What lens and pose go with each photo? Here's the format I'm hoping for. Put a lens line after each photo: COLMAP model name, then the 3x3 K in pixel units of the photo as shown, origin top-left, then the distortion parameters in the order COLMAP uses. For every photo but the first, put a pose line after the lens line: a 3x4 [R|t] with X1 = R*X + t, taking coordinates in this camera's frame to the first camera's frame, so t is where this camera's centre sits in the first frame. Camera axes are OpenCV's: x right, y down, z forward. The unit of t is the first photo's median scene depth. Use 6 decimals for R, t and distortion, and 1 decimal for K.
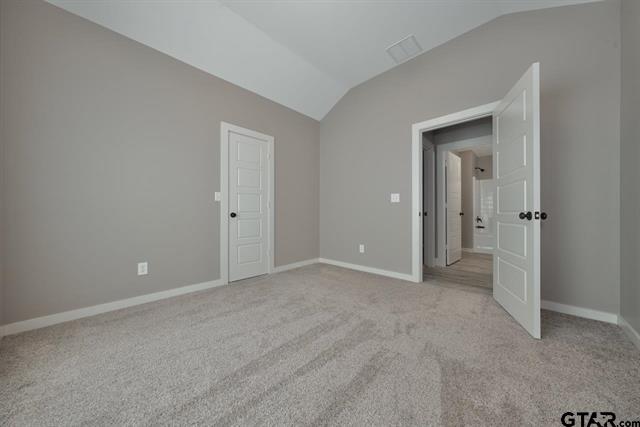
lens RADIAL K [[216.1, 0, 320.6], [0, 216.1, 213.2], [0, 0, 1]] dist [-0.000129, 0.000152]
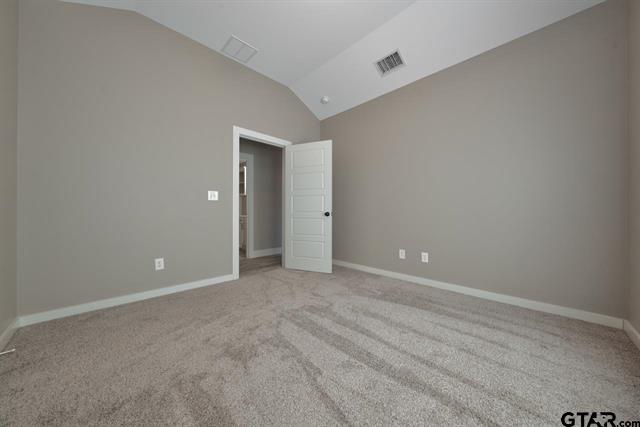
lens RADIAL K [[216.1, 0, 320.6], [0, 216.1, 213.2], [0, 0, 1]] dist [-0.000129, 0.000152]
pose [[0.040443, 0.003425, 0.999176, -0.701556], [0.001163, 0.999993, -0.003475, 0.007291], [-0.999181, 0.001303, 0.040439, 0.671699]]
